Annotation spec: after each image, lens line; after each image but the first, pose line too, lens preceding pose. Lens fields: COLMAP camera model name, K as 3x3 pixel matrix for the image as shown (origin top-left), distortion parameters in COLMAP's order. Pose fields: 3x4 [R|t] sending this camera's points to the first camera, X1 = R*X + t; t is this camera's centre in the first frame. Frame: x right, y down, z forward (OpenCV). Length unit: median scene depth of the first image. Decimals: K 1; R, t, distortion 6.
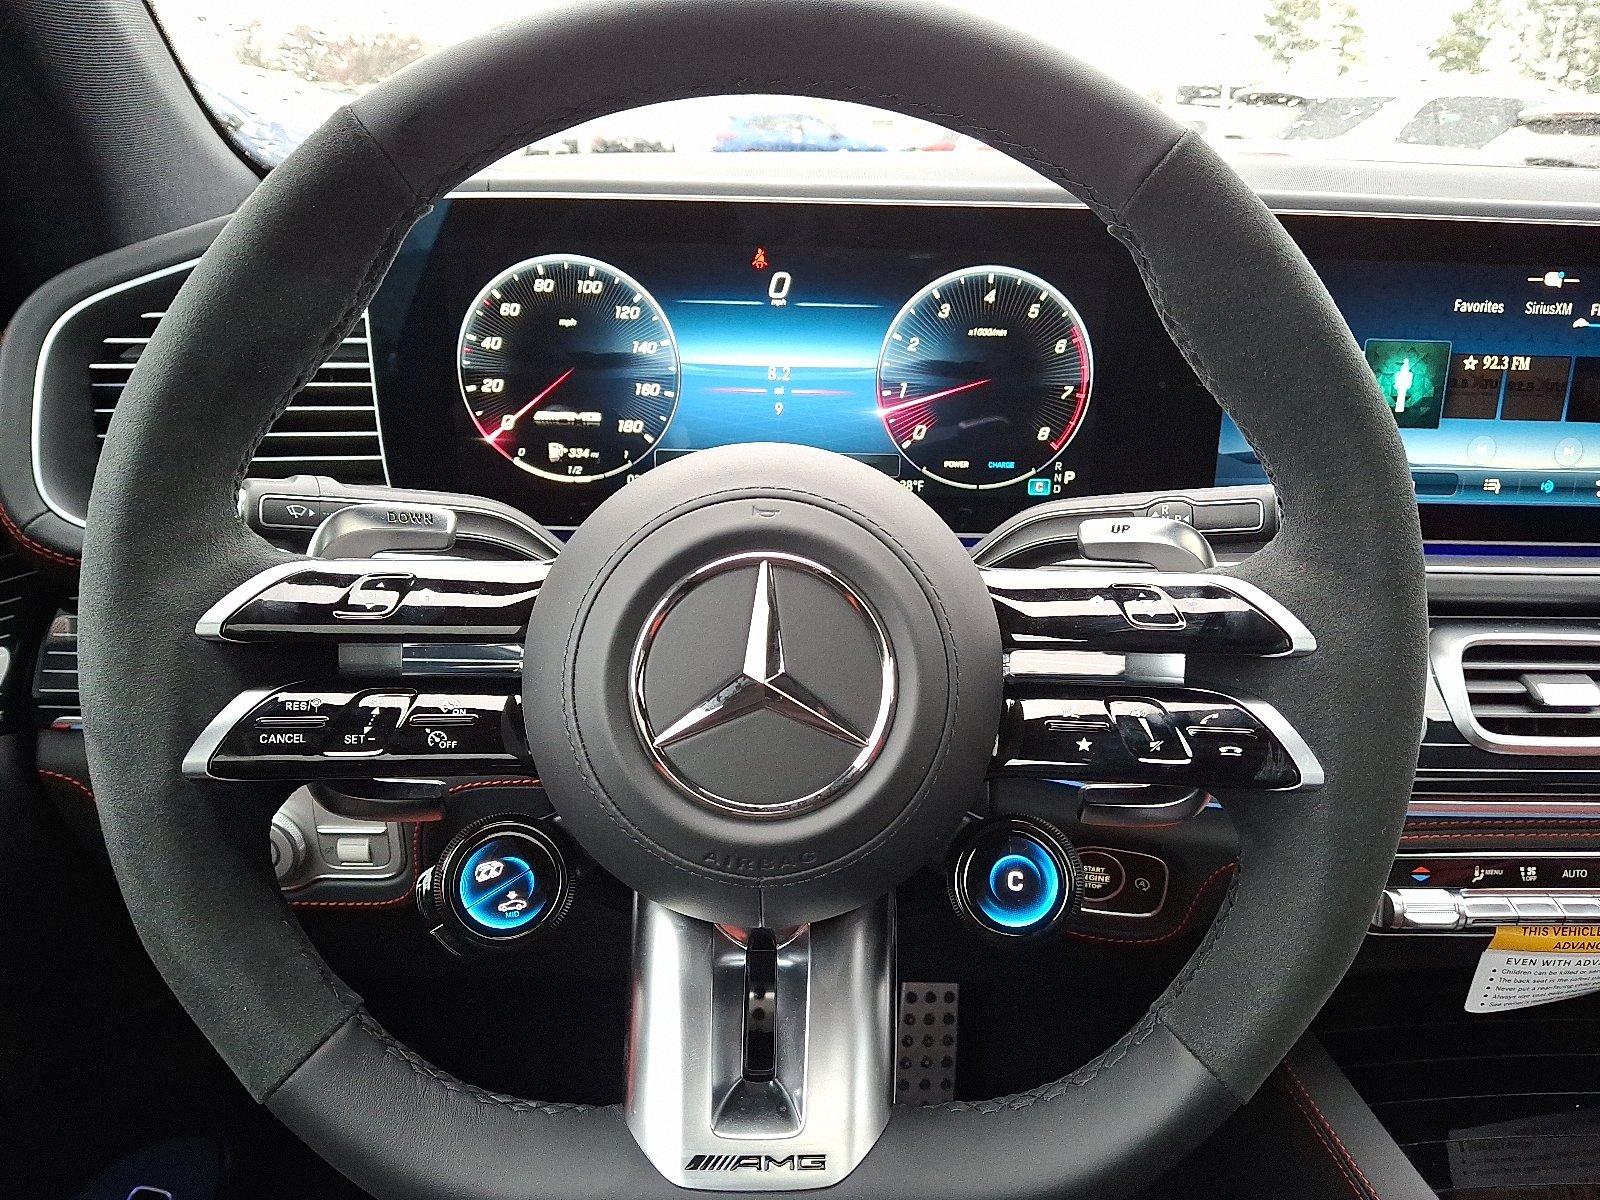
lens RADIAL K [[1189.4, 0, 840.1], [0, 1189.4, 597.0], [0, 0, 1]] dist [0.123577, -0.198537]
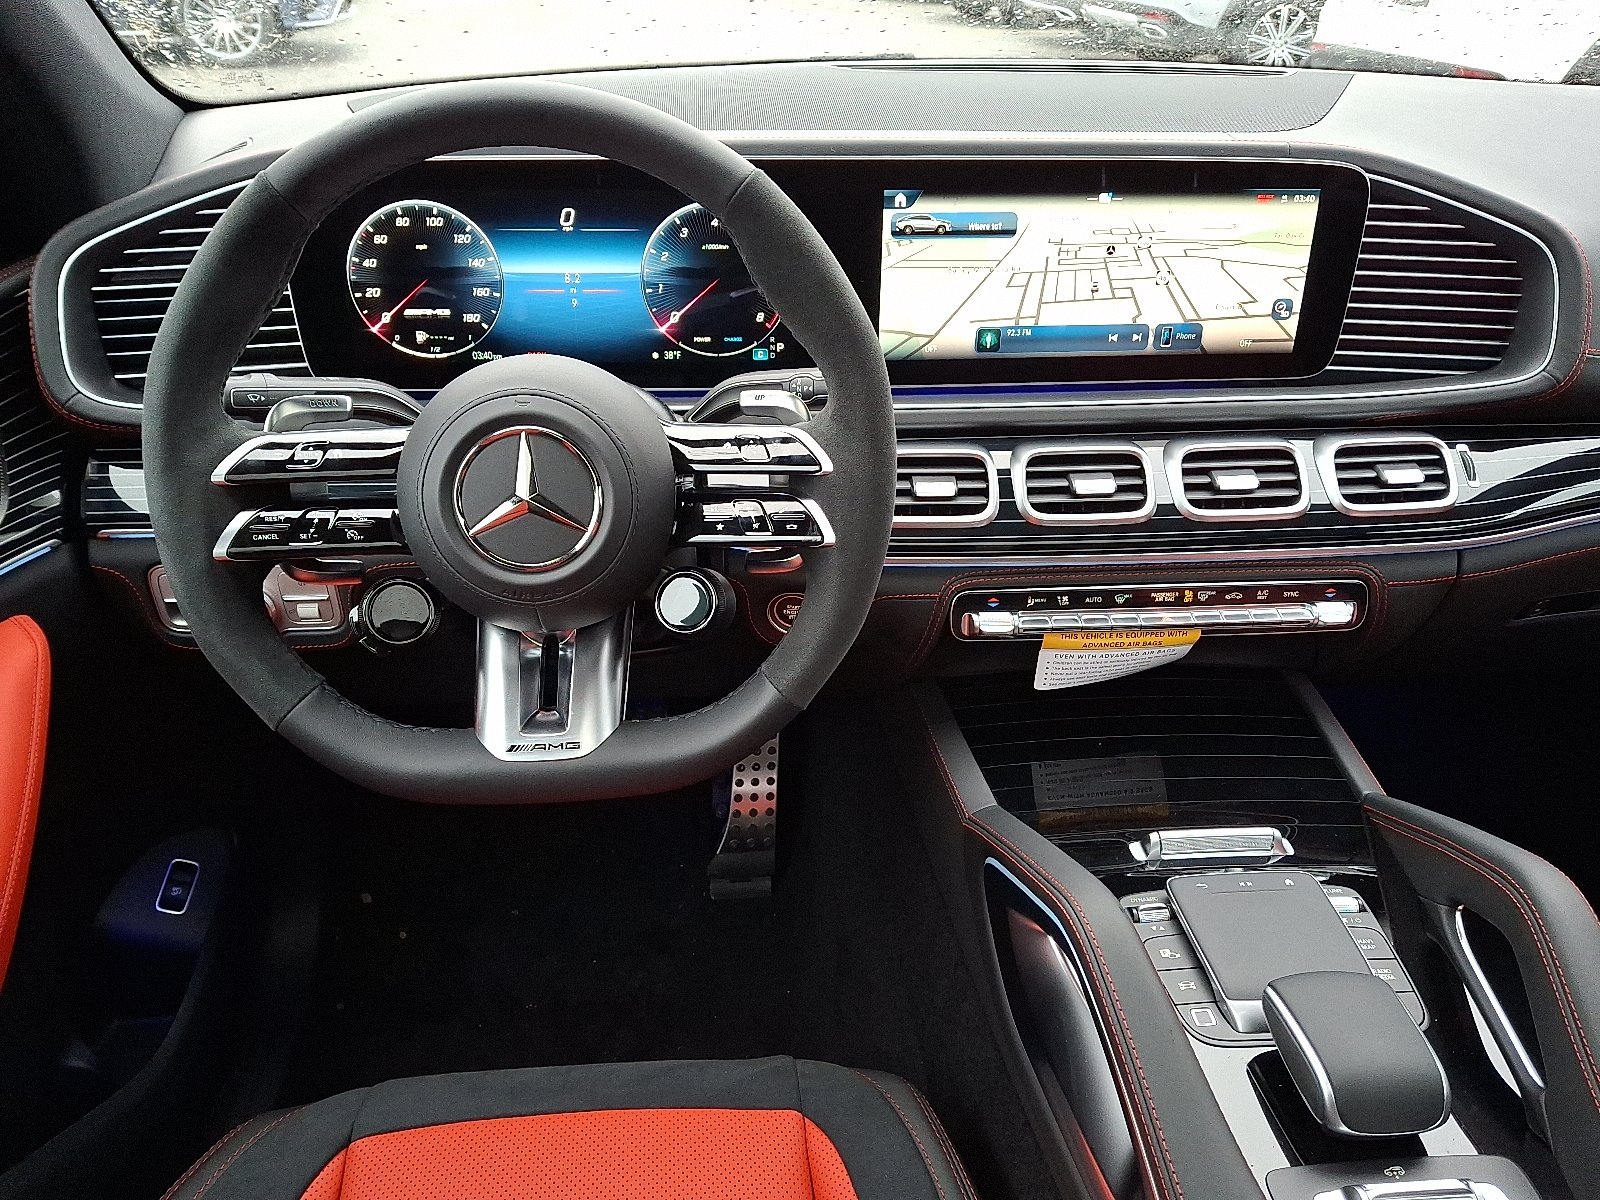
lens RADIAL K [[1152.8, 0, 800.0], [0, 1152.8, 600.0], [0, 0, 1]] dist [0.001745, -0.003553]
pose [[0.998894, -0.032253, 0.034223, 0.166375], [0.025824, 0.984405, 0.174009, -0.041846], [-0.039301, -0.172932, 0.984149, -0.451541]]
